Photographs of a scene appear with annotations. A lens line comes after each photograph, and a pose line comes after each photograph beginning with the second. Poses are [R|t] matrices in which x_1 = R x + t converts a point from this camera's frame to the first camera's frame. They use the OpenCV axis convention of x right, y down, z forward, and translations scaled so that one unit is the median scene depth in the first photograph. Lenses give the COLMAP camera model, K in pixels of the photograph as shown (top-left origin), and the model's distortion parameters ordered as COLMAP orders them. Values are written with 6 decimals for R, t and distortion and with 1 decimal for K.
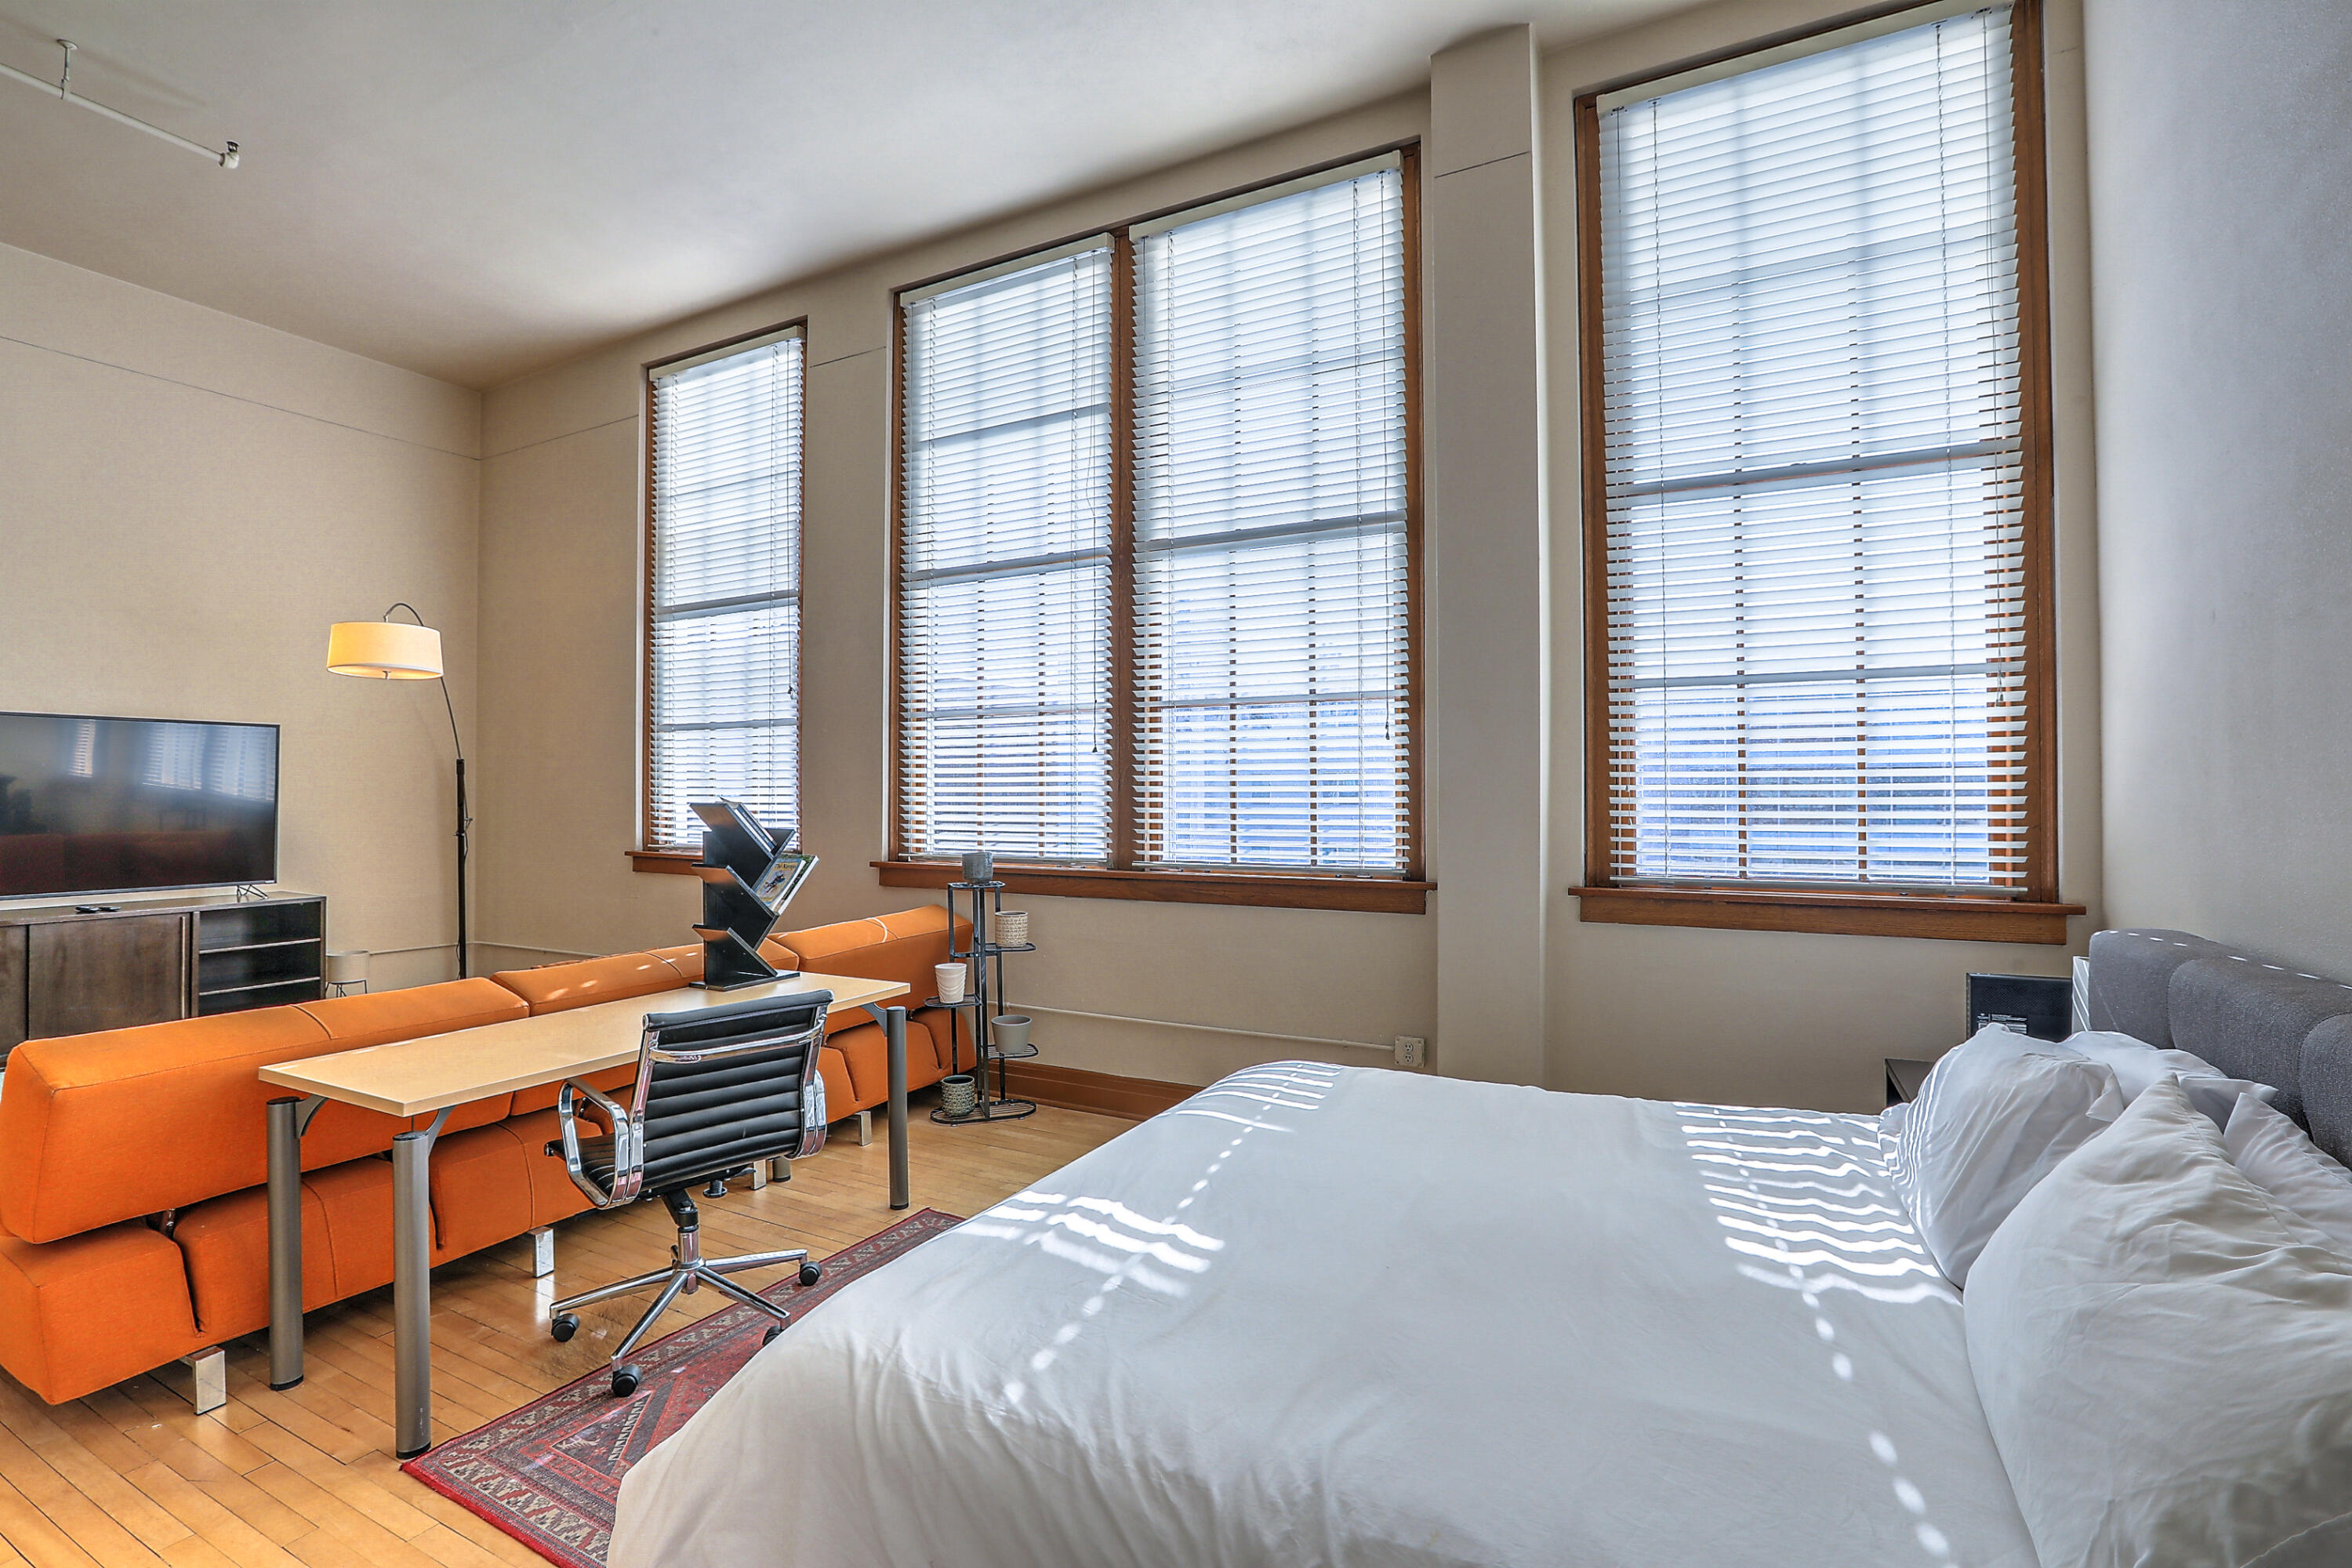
lens RADIAL K [[1071.1, 0, 1174.2], [0, 1071.1, 776.0], [0, 0, 1]] dist [-0.046587, 0.015344]
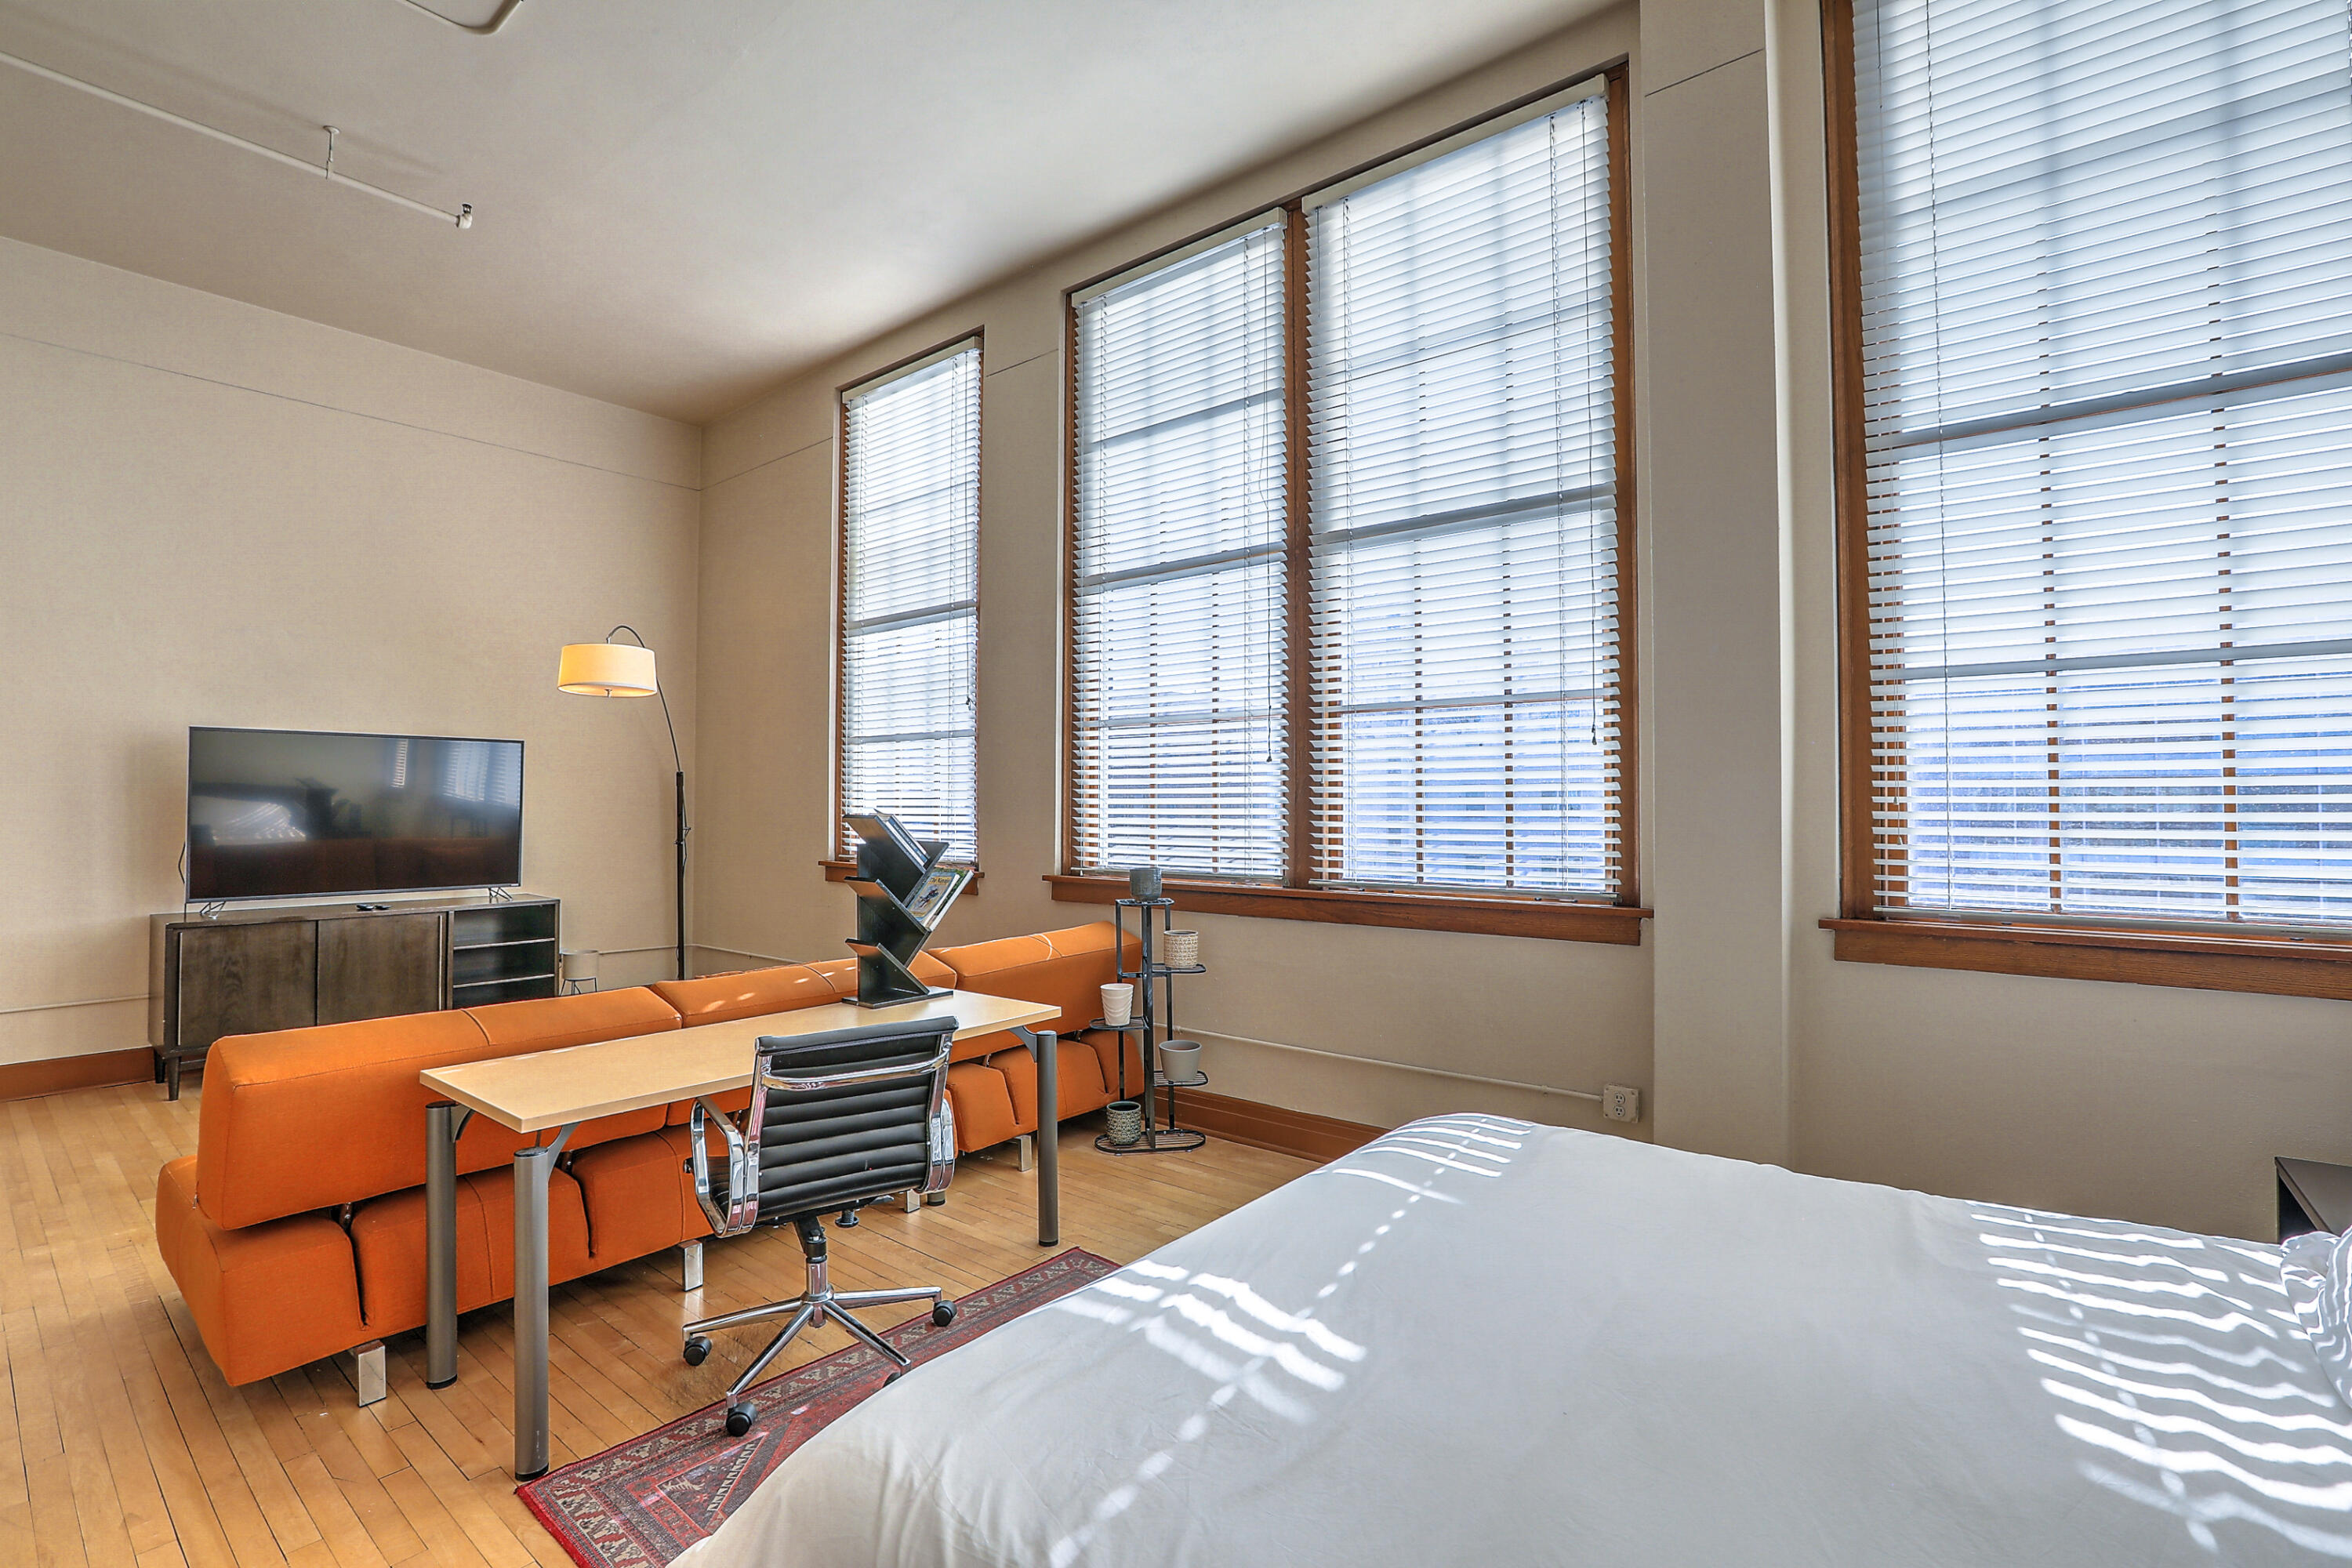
lens RADIAL K [[1071.1, 0, 1174.2], [0, 1071.1, 778.6], [0, 0, 1]] dist [-0.046587, 0.015344]
pose [[0.980985, -0.002564, -0.194068, 0.027757], [0.000834, 0.999959, -0.008995, 0.001241], [0.194083, 0.008662, 0.980947, 0.072374]]
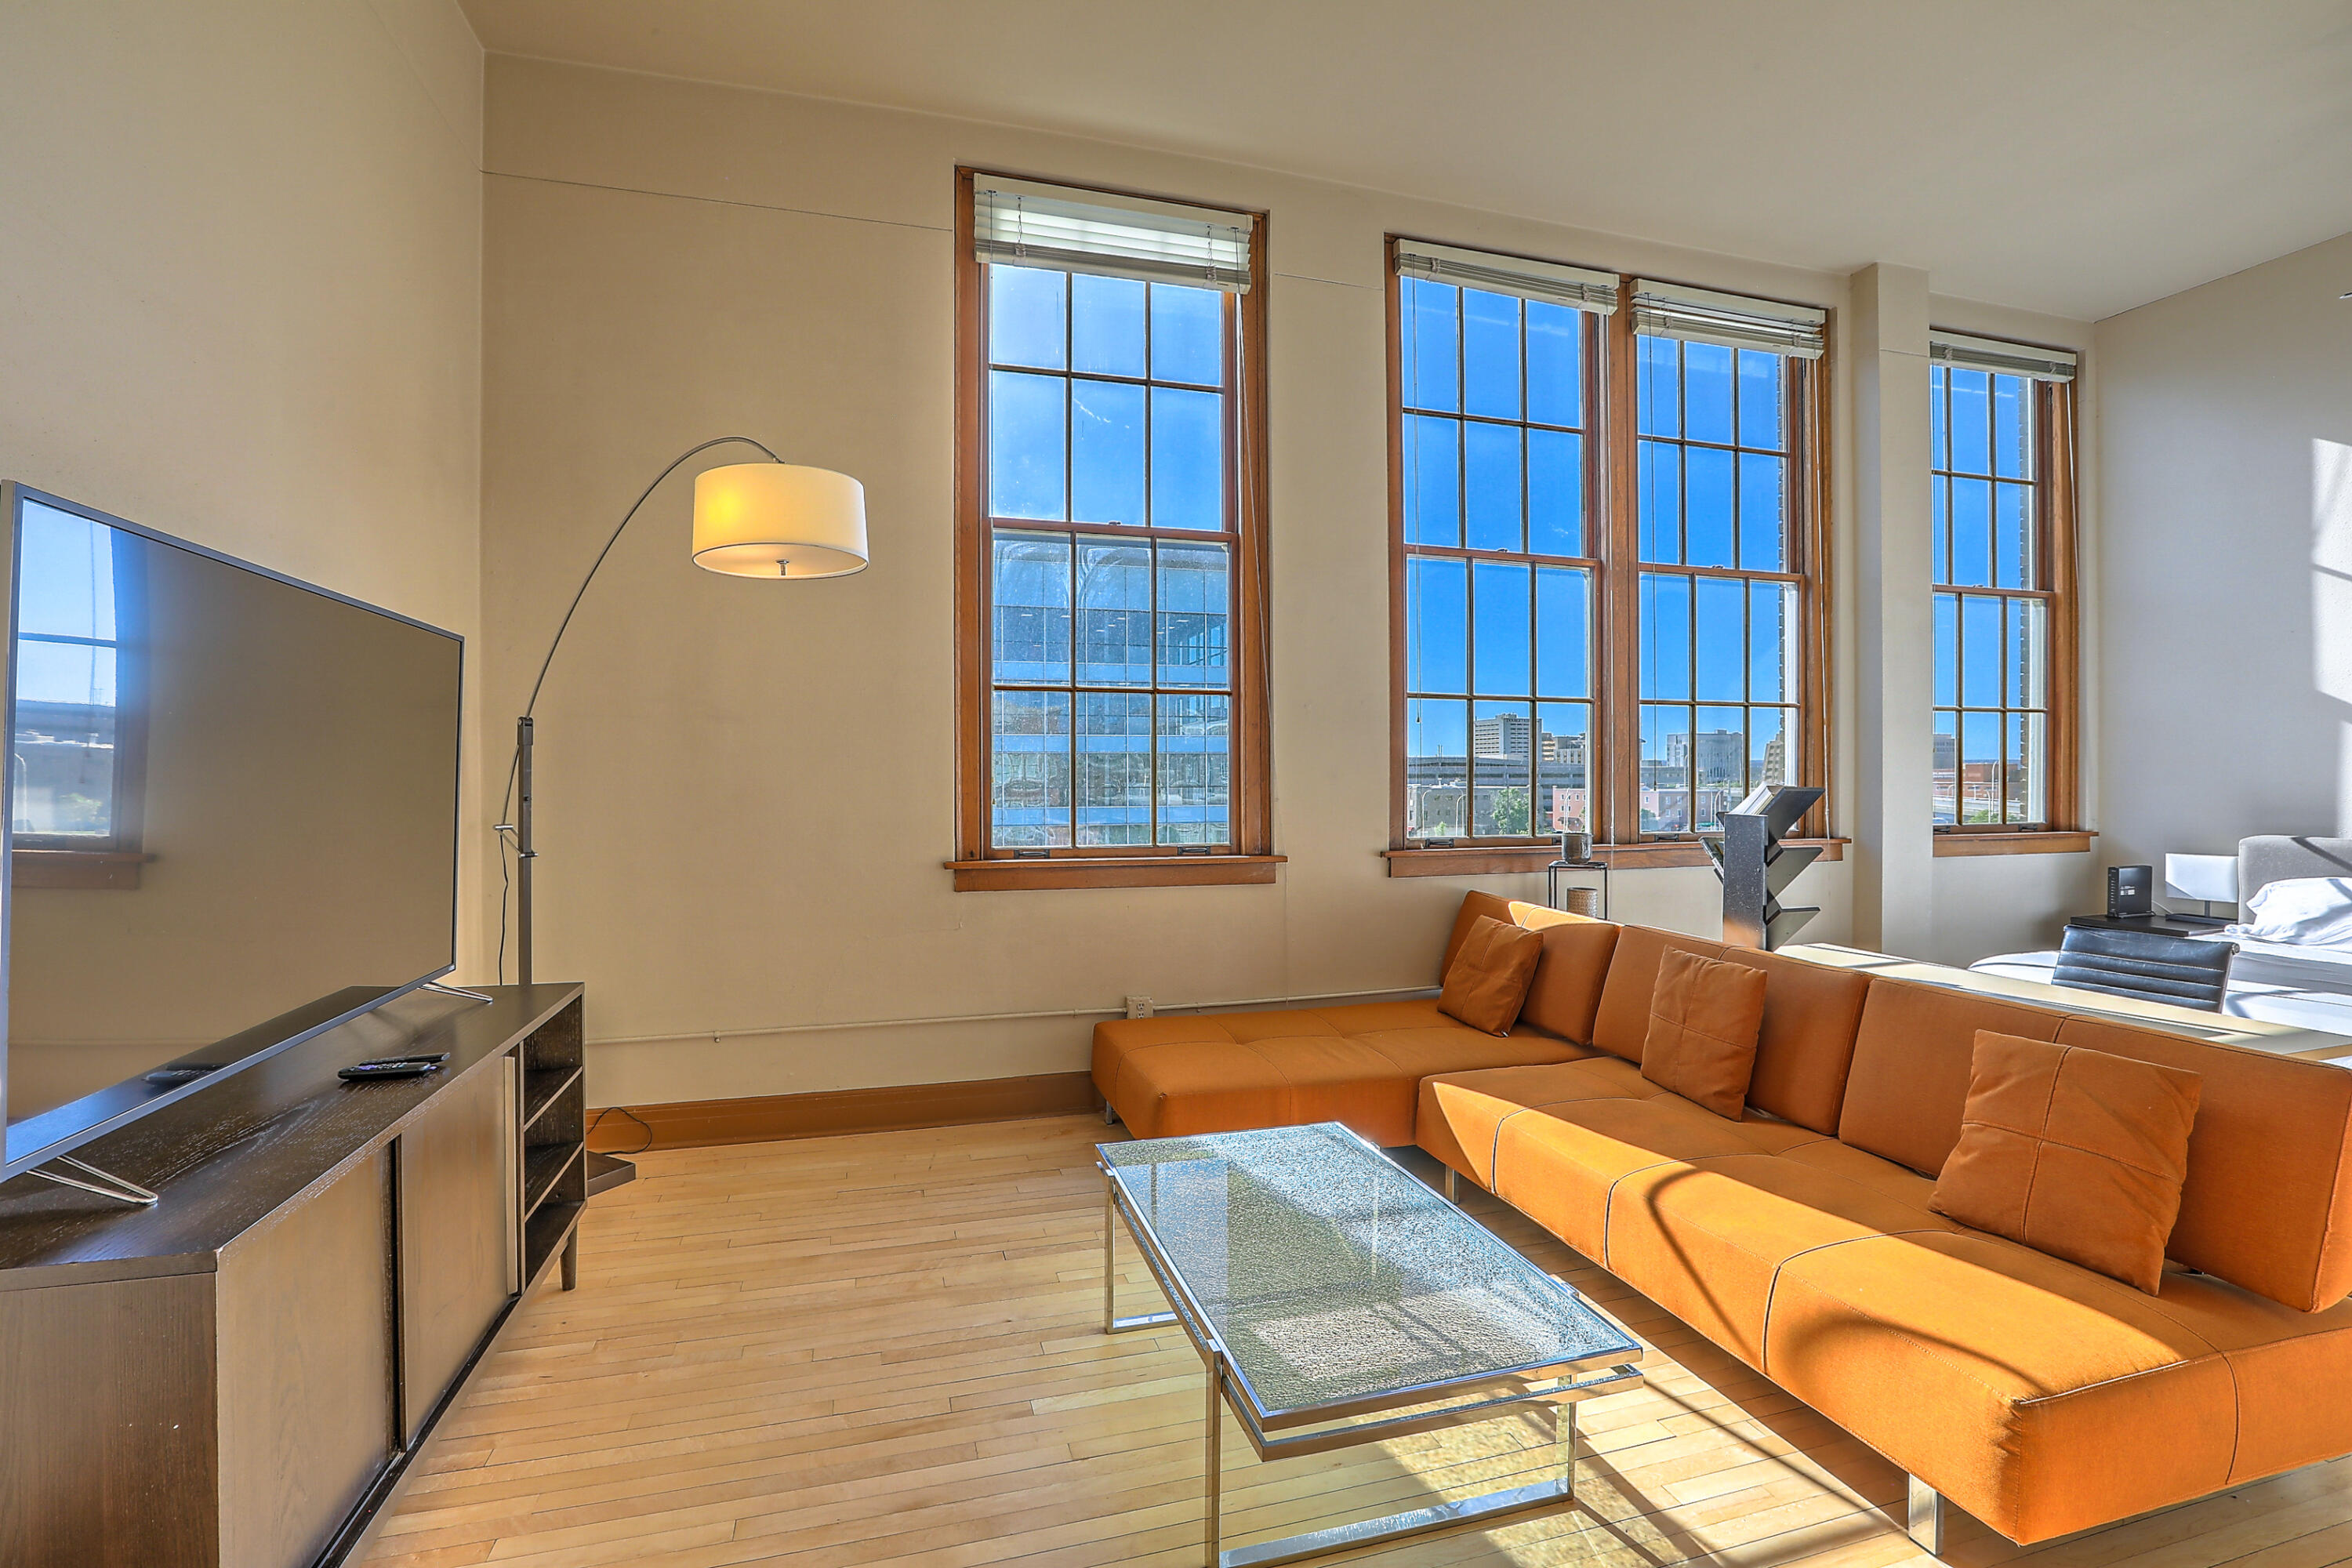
lens RADIAL K [[1071.1, 0, 1180.5], [0, 1071.1, 779.6], [0, 0, 1]] dist [-0.046587, 0.015344]
pose [[0.707576, -0.005095, 0.706619, -1.262886], [-0.010308, 0.999793, 0.017531, 0.004896], [-0.706562, -0.019688, 0.707377, 0.562108]]
